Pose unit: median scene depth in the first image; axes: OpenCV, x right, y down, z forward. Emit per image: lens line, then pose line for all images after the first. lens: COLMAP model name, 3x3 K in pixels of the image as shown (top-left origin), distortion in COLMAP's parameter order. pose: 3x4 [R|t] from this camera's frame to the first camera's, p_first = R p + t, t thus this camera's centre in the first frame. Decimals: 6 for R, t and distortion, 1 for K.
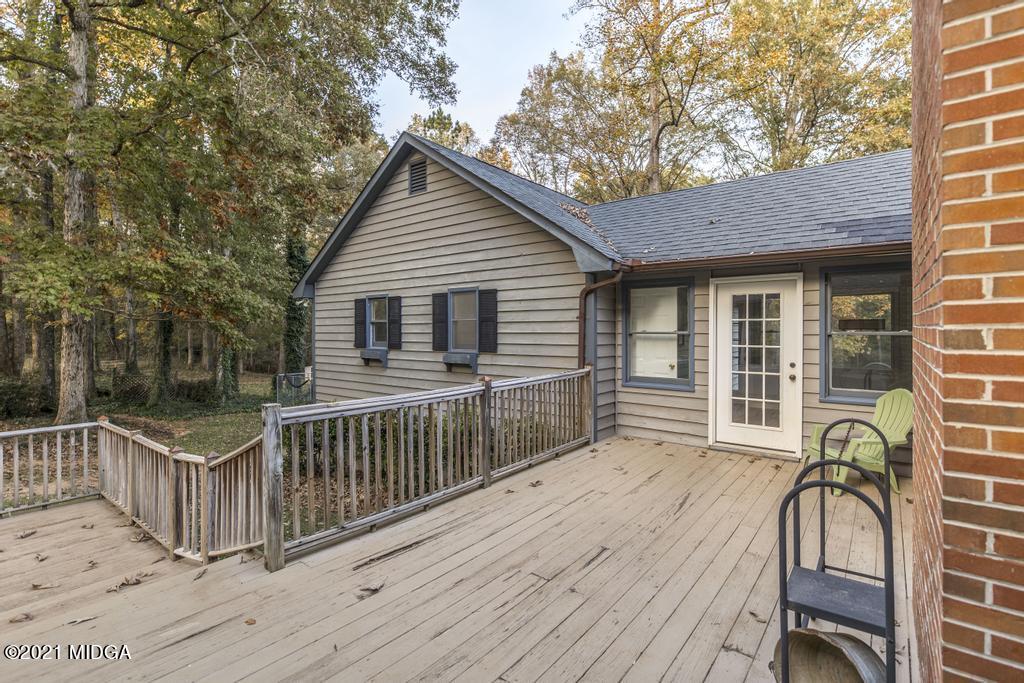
lens RADIAL K [[481.3, 0, 512.8], [0, 481.3, 333.1], [0, 0, 1]] dist [-0.001579, -0.000311]
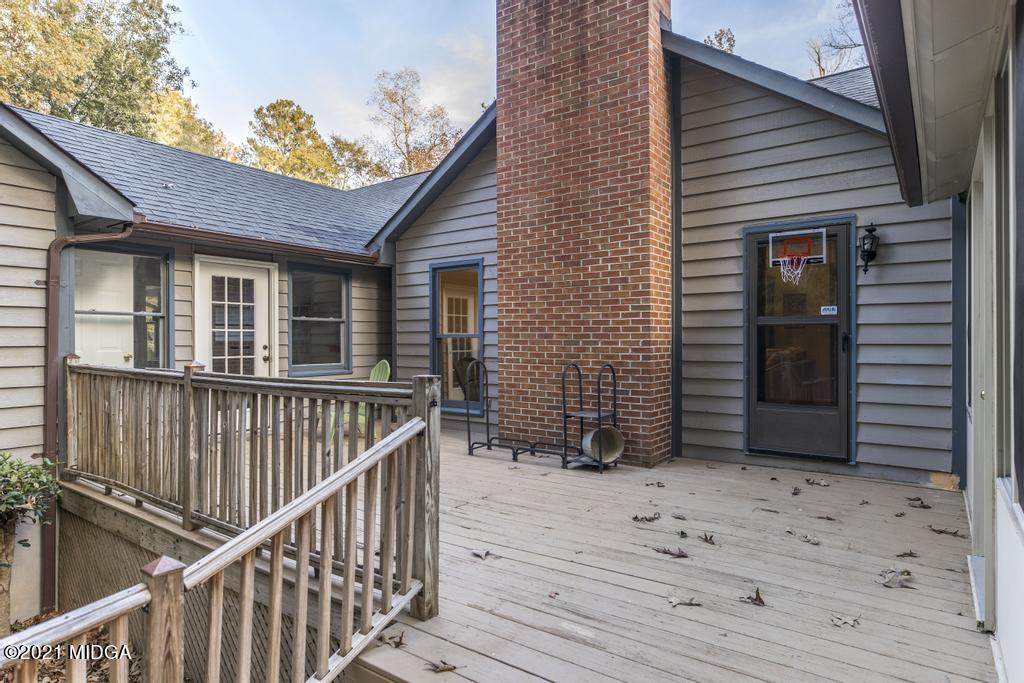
lens RADIAL K [[579.3, 0, 512.0], [0, 579.3, 341.5], [0, 0, 1]] dist [-0.000740, -0.000427]
pose [[-0.048375, -0.004581, 0.998819, -0.517403], [0.004716, 0.999977, 0.004815, 0.034538], [-0.998818, 0.004943, -0.048353, 0.355737]]
